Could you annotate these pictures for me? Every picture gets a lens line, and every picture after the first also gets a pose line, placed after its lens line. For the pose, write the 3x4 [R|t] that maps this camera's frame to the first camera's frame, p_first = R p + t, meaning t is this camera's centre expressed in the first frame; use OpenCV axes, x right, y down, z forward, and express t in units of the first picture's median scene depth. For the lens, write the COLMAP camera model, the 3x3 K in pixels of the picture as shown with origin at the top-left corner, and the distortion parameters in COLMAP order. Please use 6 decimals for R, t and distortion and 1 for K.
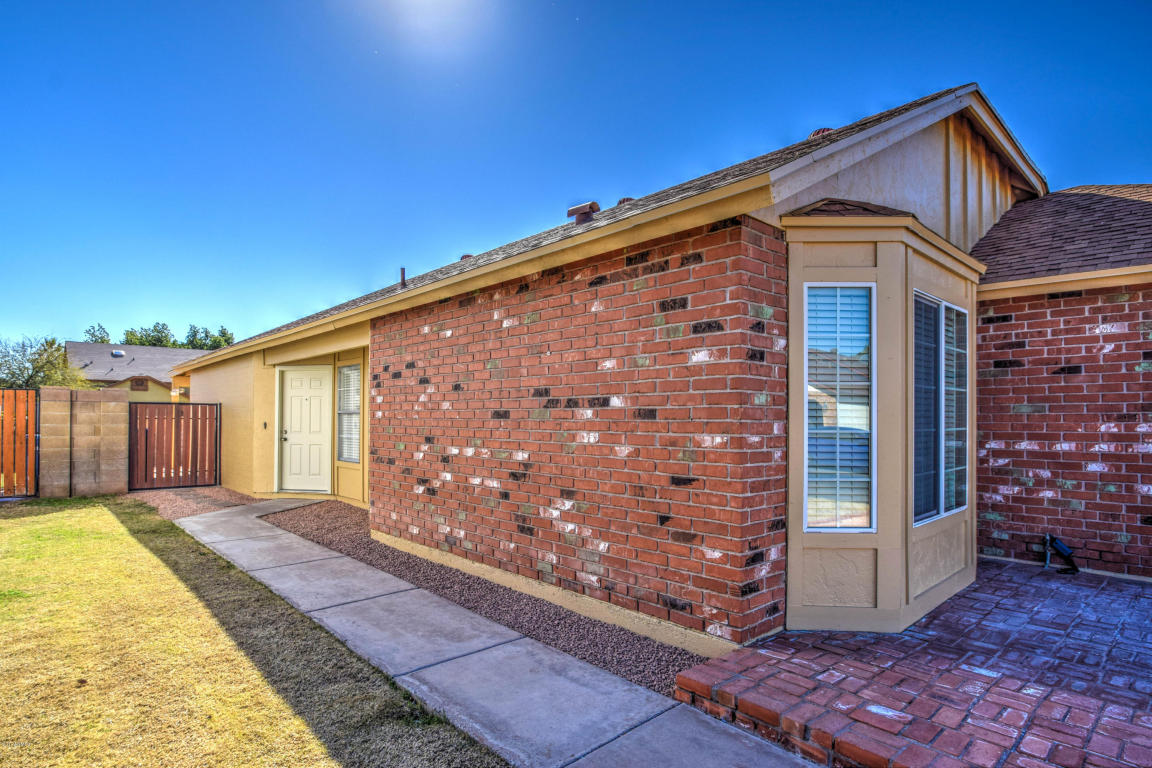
lens RADIAL K [[602.8, 0, 579.9], [0, 602.8, 414.0], [0, 0, 1]] dist [-0.017669, -0.000617]
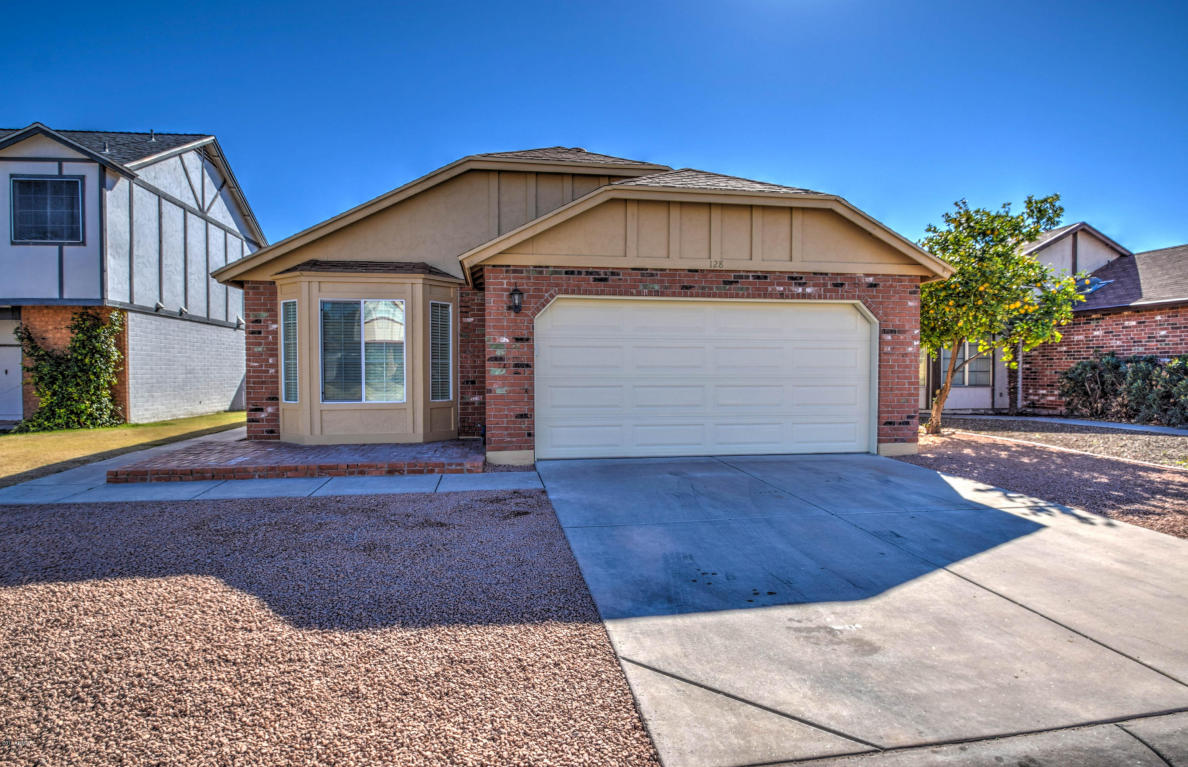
lens RADIAL K [[637.5, 0, 594.0], [0, 637.5, 383.5], [0, 0, 1]] dist [-0.014702, -0.000934]
pose [[0.828788, 0.006843, -0.559520, 1.032060], [0.006882, 0.999725, 0.022420, 0.024551], [0.559520, -0.022432, 0.828513, -0.159859]]
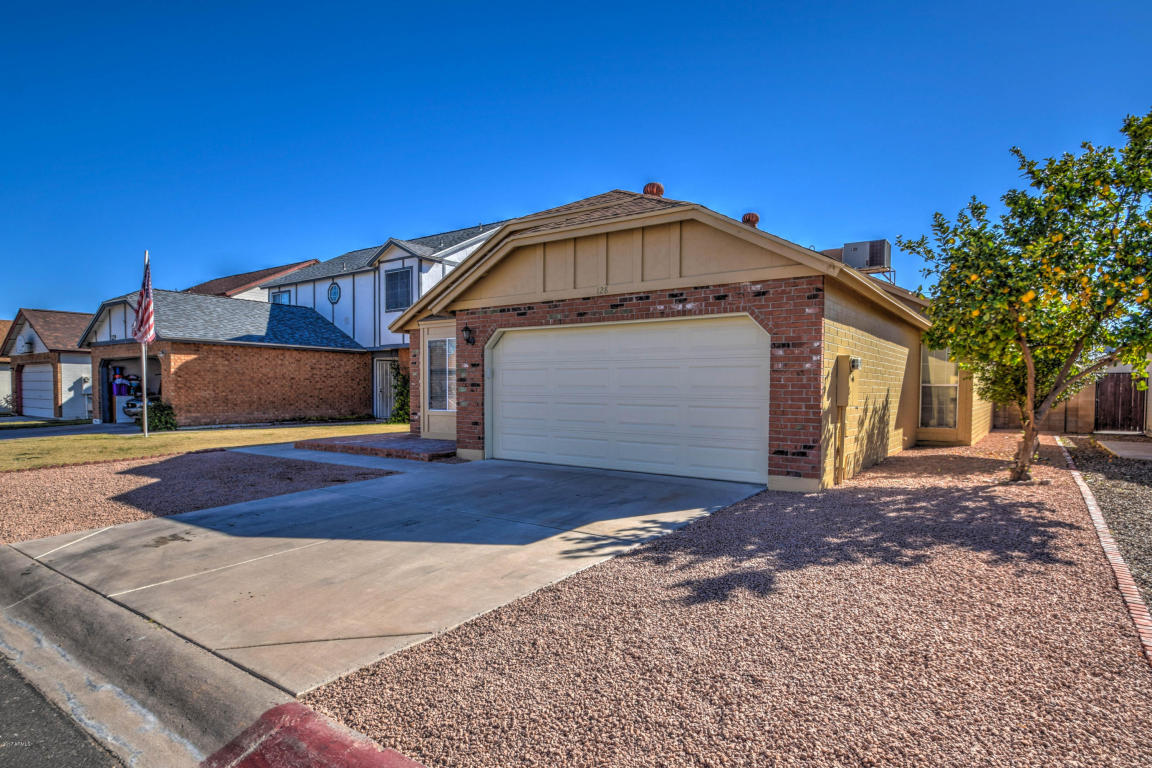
lens RADIAL K [[634.1, 0, 578.0], [0, 634.1, 408.4], [0, 0, 1]] dist [-0.017830, -0.000050]
pose [[0.199548, 0.028947, -0.979460, 1.567042], [0.001312, 0.999555, 0.029808, 0.027000], [0.979887, -0.007233, 0.199422, 0.413504]]
